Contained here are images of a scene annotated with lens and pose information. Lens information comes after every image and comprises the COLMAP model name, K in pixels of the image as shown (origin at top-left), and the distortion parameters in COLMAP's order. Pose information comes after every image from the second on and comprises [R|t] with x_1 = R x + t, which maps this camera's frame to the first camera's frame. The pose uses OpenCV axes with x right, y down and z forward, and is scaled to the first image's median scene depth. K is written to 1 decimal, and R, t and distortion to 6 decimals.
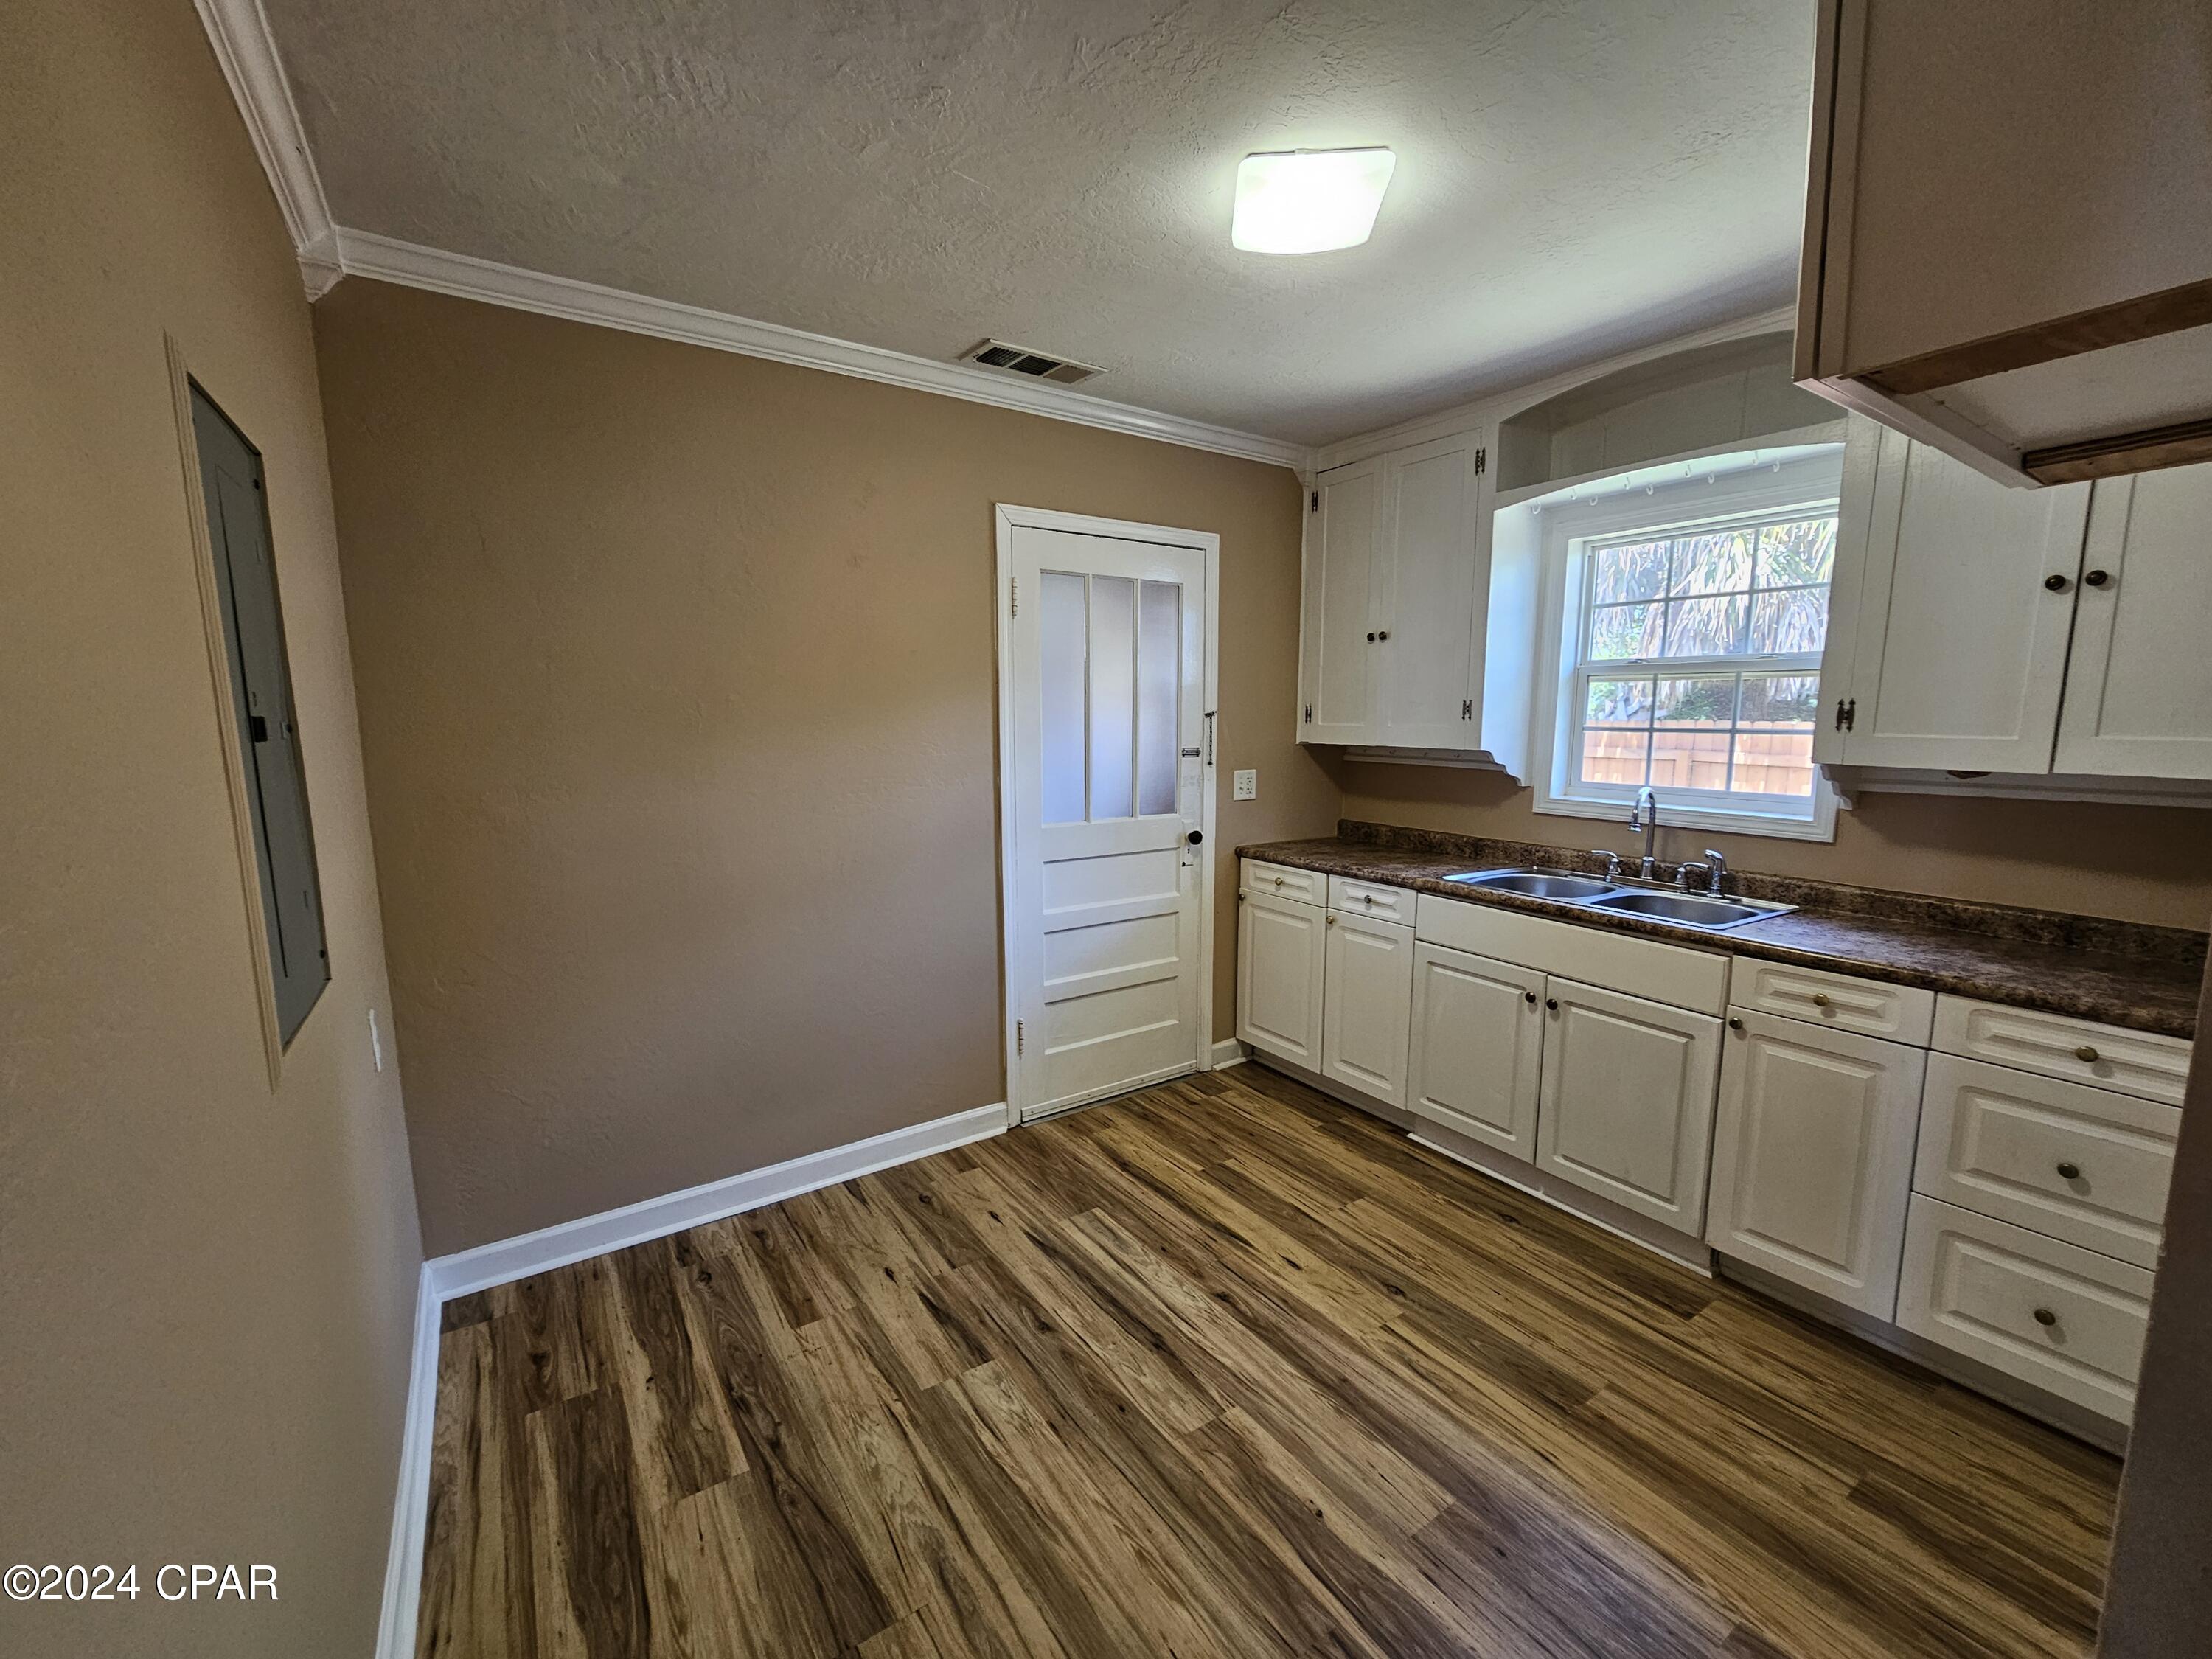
lens RADIAL K [[906.5, 0, 1094.5], [0, 906.5, 843.2], [0, 0, 1]] dist [-0.000123, 0.000279]
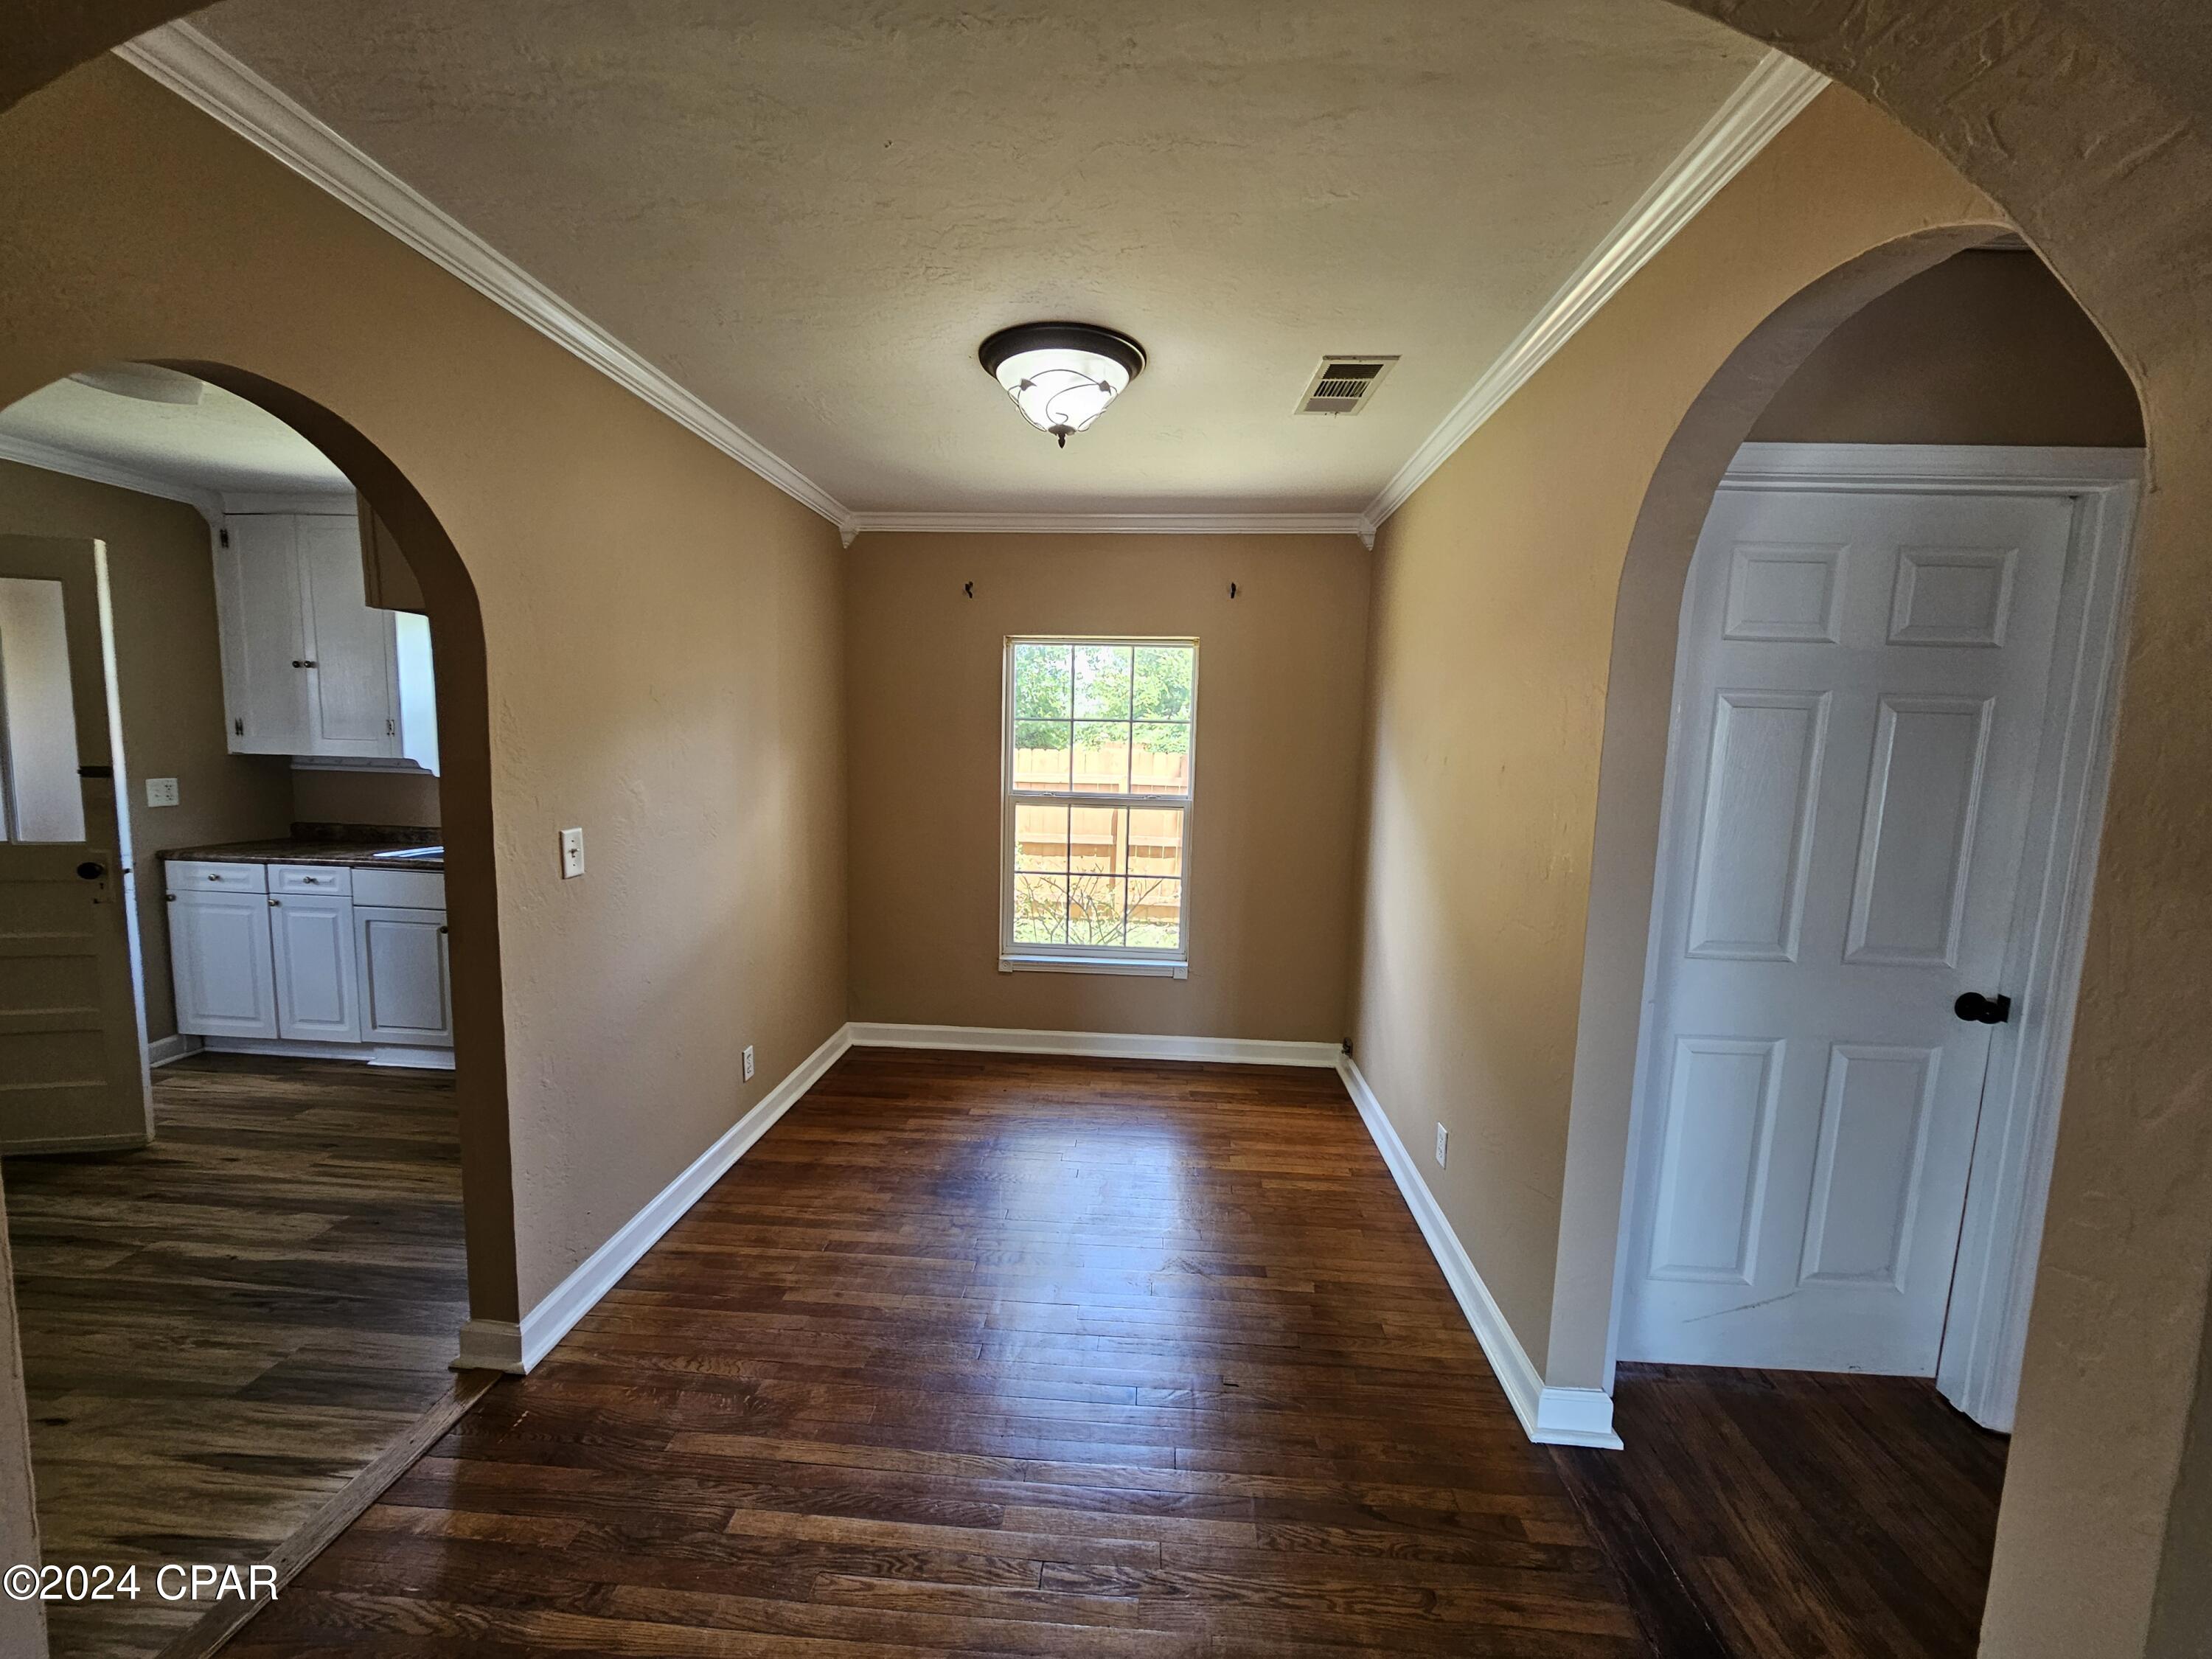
lens RADIAL K [[906.5, 0, 1094.5], [0, 906.5, 843.2], [0, 0, 1]] dist [-0.000123, 0.000279]
pose [[0.611722, -0.067044, 0.788227, -0.008790], [0.088016, 0.995984, 0.016408, 0.086009], [-0.786161, 0.059340, 0.615166, -0.586617]]
